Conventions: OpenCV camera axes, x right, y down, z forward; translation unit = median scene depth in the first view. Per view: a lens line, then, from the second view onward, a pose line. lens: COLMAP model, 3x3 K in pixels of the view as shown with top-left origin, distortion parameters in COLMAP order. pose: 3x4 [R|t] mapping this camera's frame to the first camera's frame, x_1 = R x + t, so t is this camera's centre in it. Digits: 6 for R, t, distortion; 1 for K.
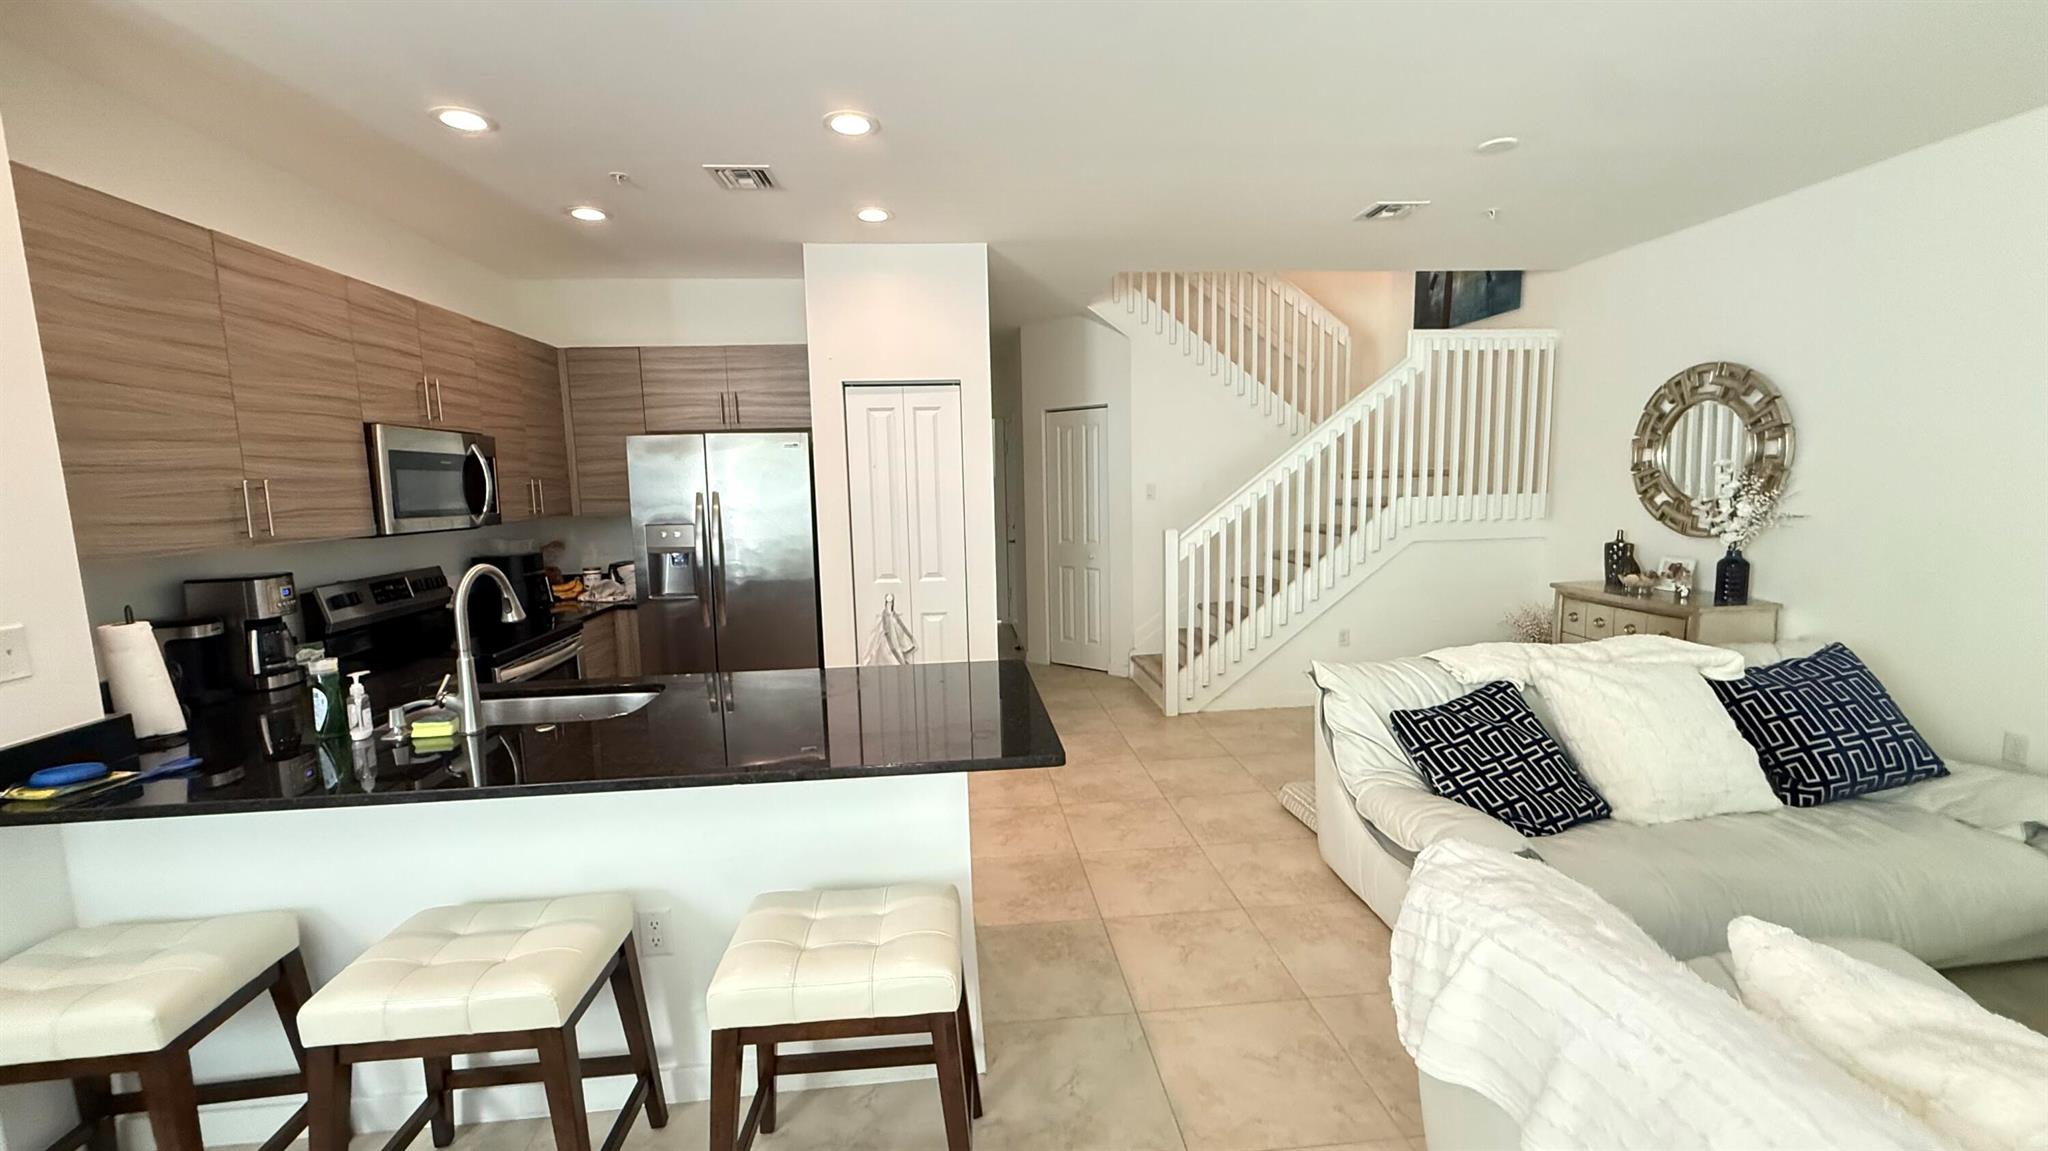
lens RADIAL K [[820.1, 0, 1023.6], [0, 820.1, 578.4], [0, 0, 1]] dist [-0.001122, 0.001966]
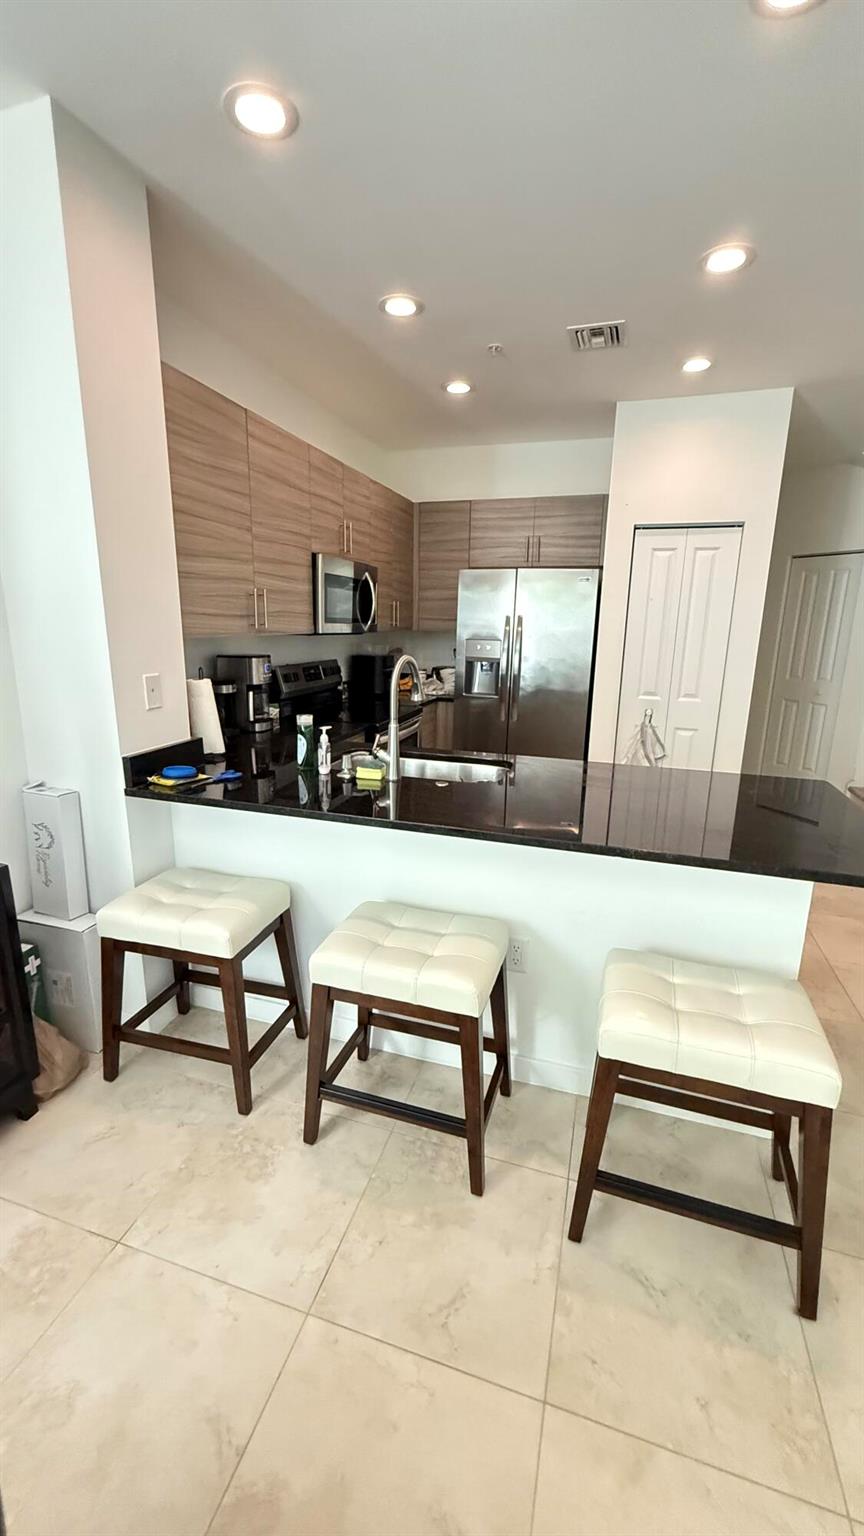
lens RADIAL K [[615.1, 0, 430.8], [0, 615.1, 766.8], [0, 0, 1]] dist [-0.001122, 0.001966]
pose [[0.921359, 0.130081, -0.366301, -0.196016], [-0.087461, 0.987555, 0.130711, 0.022327], [0.378746, -0.088395, 0.921270, 0.068966]]
